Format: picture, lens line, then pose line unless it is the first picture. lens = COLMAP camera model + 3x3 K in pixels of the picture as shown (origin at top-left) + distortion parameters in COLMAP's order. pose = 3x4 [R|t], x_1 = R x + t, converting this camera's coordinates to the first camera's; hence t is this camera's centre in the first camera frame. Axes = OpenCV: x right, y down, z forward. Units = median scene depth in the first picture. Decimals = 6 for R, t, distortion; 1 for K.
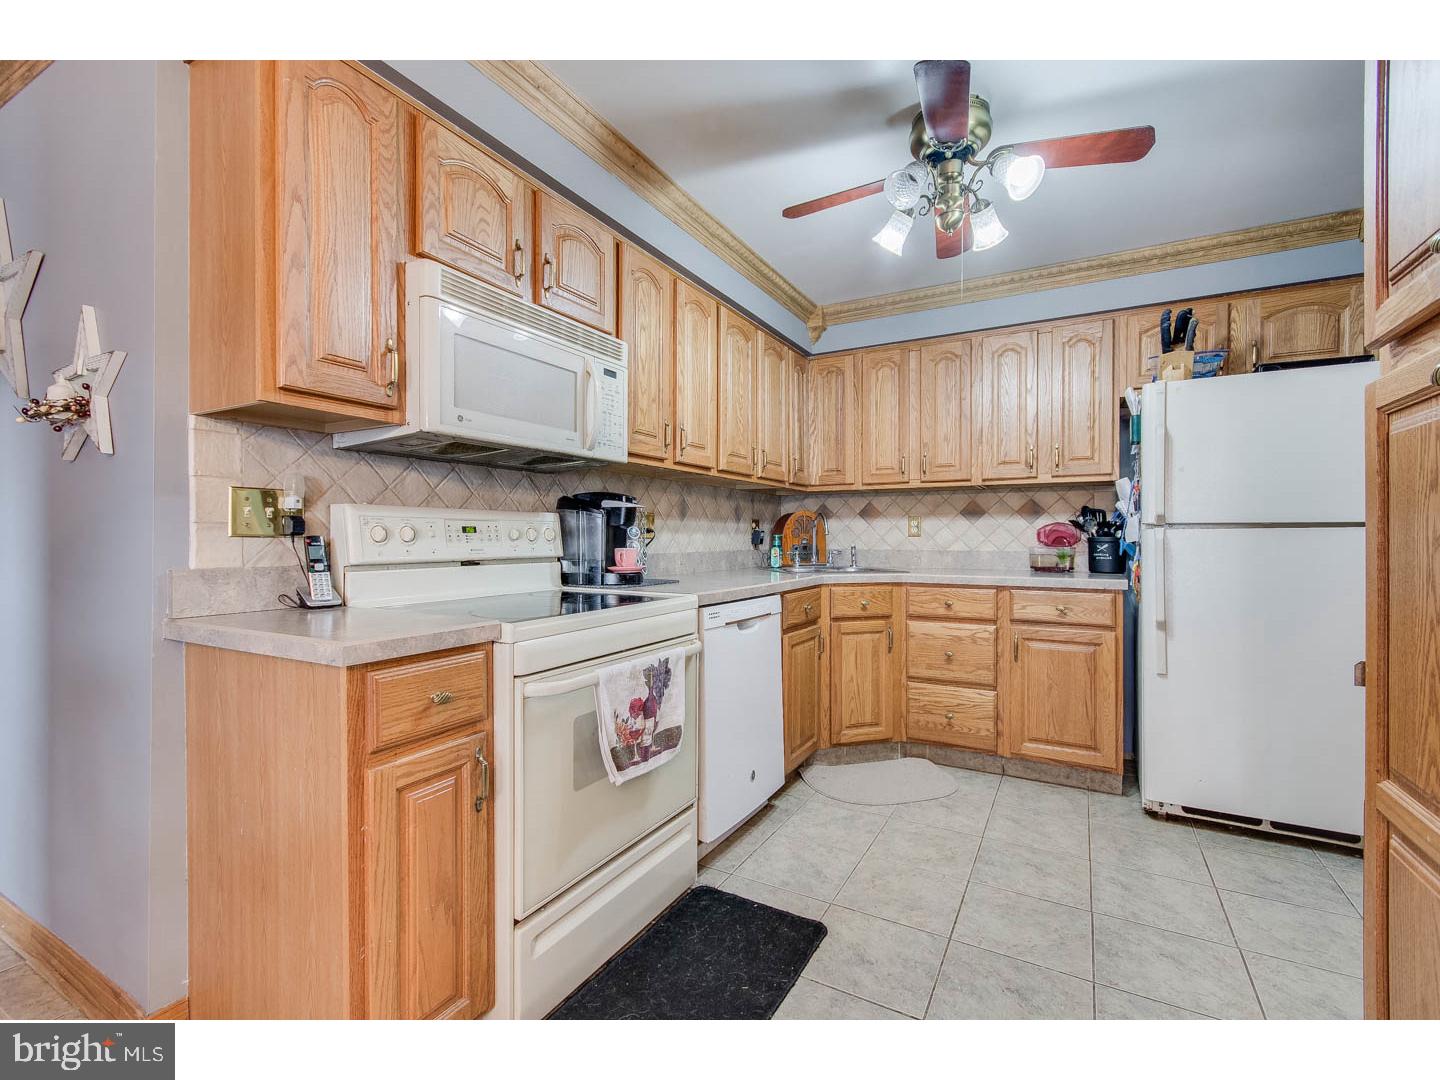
lens RADIAL K [[649.5, 0, 729.4], [0, 649.5, 546.8], [0, 0, 1]] dist [0.001293, 0.000217]
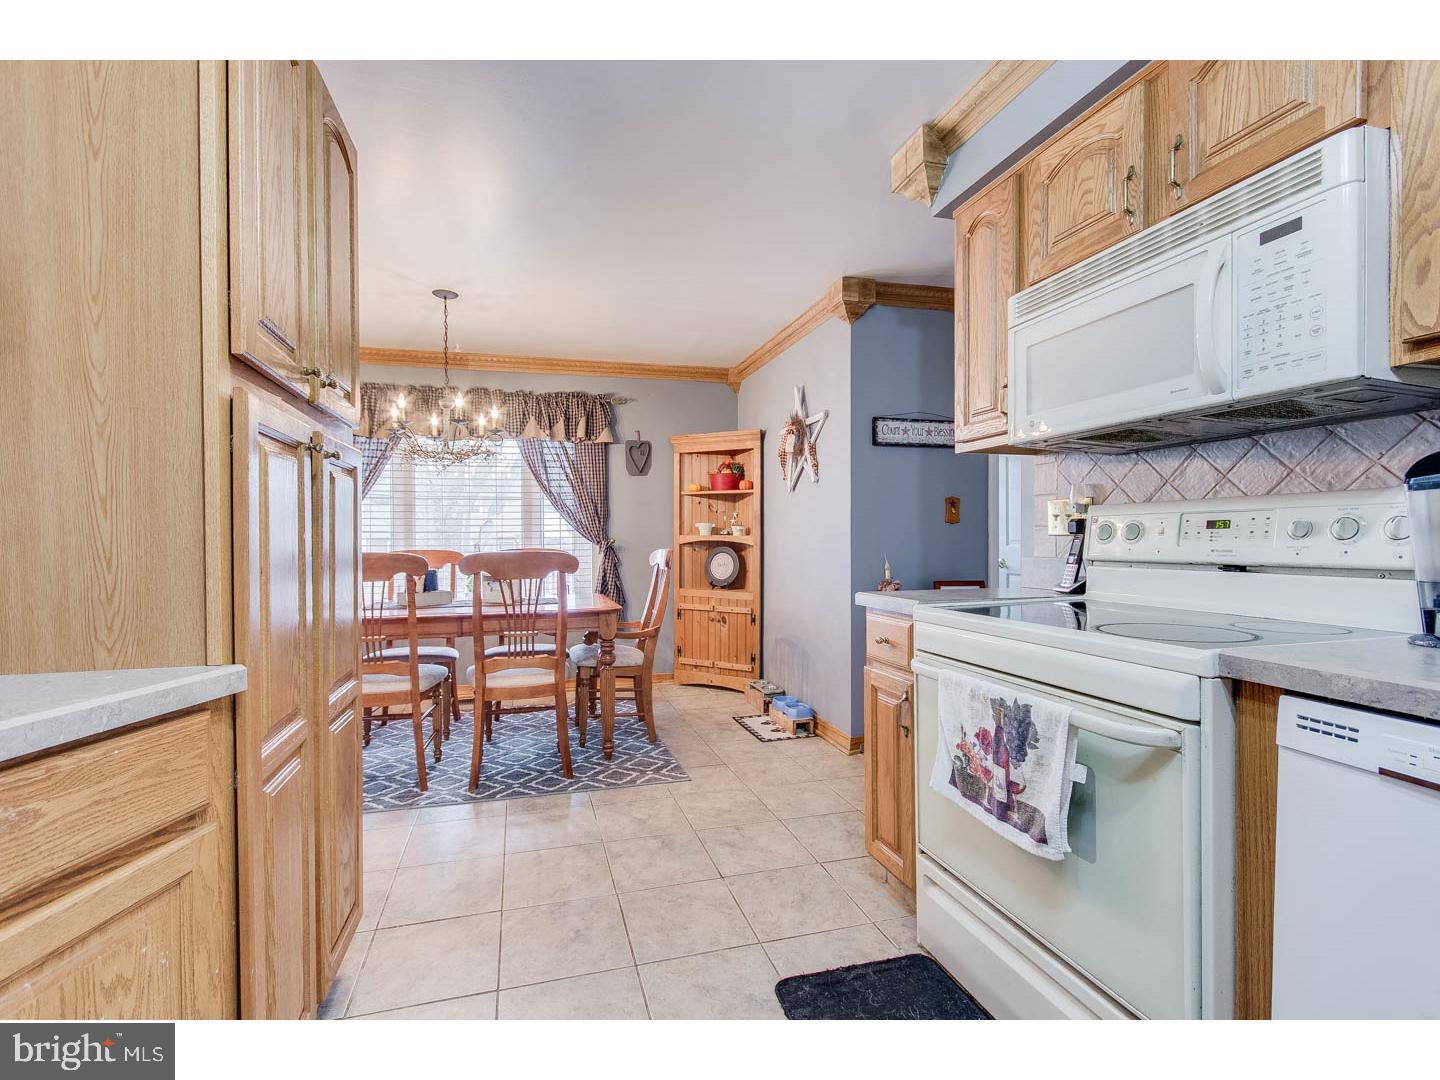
lens RADIAL K [[649.5, 0, 729.4], [0, 649.5, 546.8], [0, 0, 1]] dist [0.001293, 0.000217]
pose [[-0.688368, 0.007703, -0.725321, 0.632777], [-0.010638, 0.999729, 0.020713, -0.010461], [0.725284, 0.021974, -0.688099, 1.242664]]
